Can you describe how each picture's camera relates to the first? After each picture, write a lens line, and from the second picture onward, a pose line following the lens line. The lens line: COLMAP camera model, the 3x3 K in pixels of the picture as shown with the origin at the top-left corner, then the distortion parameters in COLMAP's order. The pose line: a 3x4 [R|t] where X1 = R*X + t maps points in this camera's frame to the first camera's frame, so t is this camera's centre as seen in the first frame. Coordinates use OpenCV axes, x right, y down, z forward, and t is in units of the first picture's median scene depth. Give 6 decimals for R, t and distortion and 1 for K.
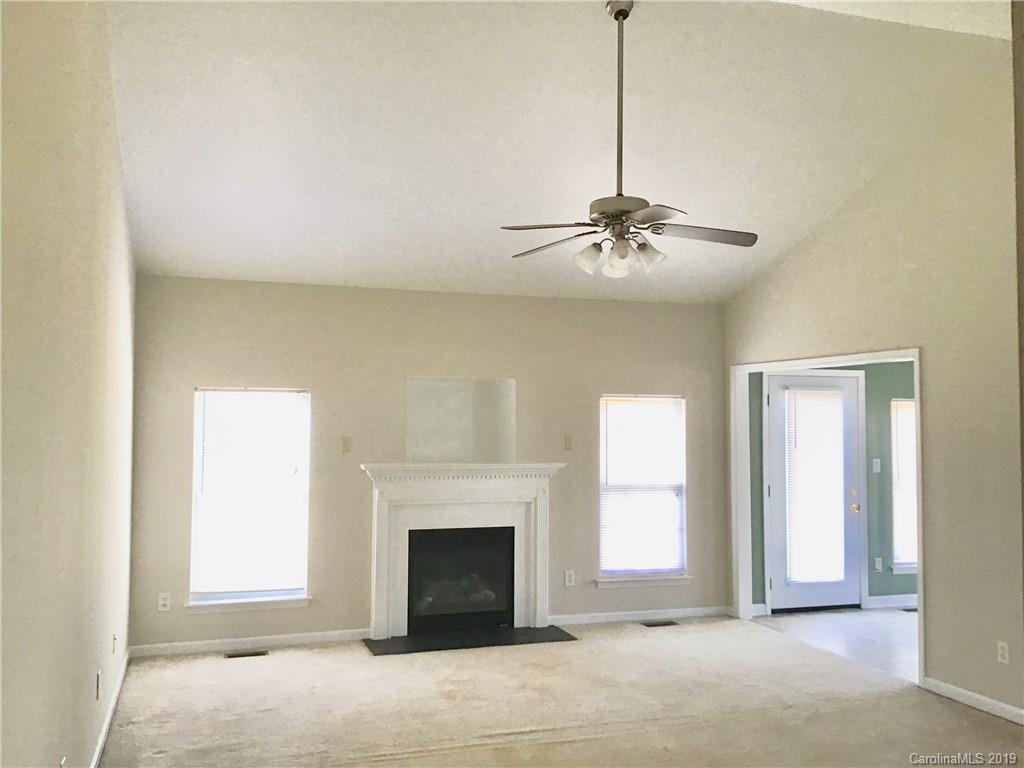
lens RADIAL K [[923.9, 0, 514.3], [0, 923.9, 377.4], [0, 0, 1]] dist [0.122027, -0.143322]
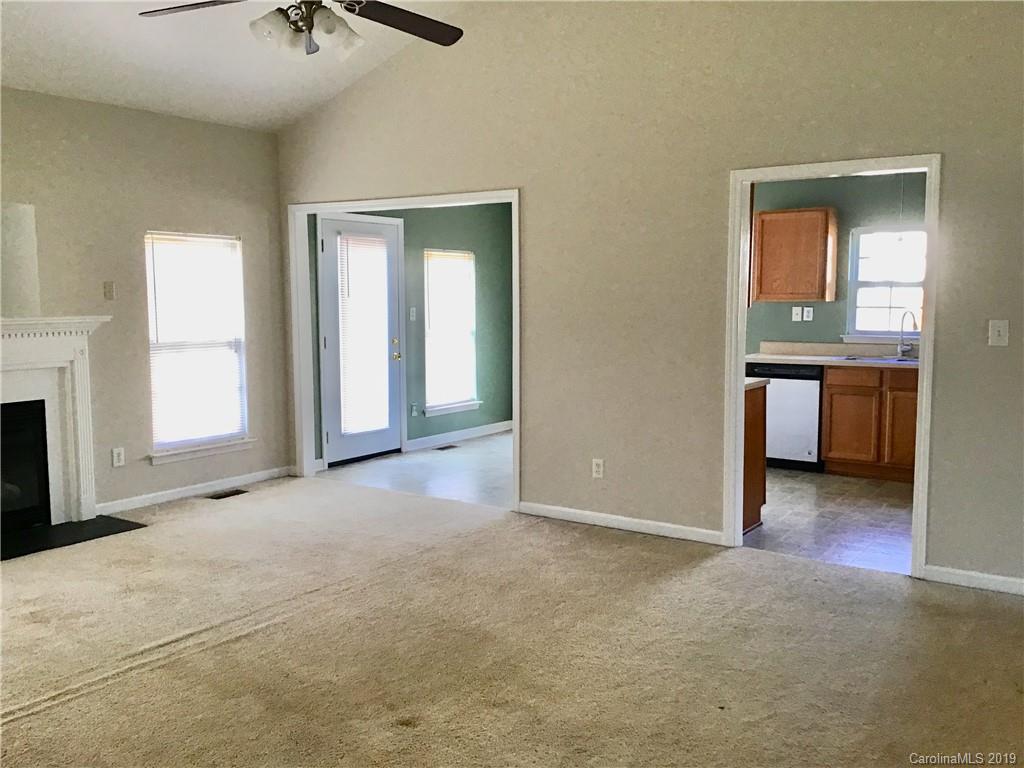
lens RADIAL K [[923.9, 0, 513.0], [0, 923.9, 388.4], [0, 0, 1]] dist [0.122027, -0.143322]
pose [[0.804574, -0.068550, 0.589882, -0.144492], [-0.022659, 0.989048, 0.145842, 0.028220], [-0.593419, -0.130706, 0.794210, 0.144225]]
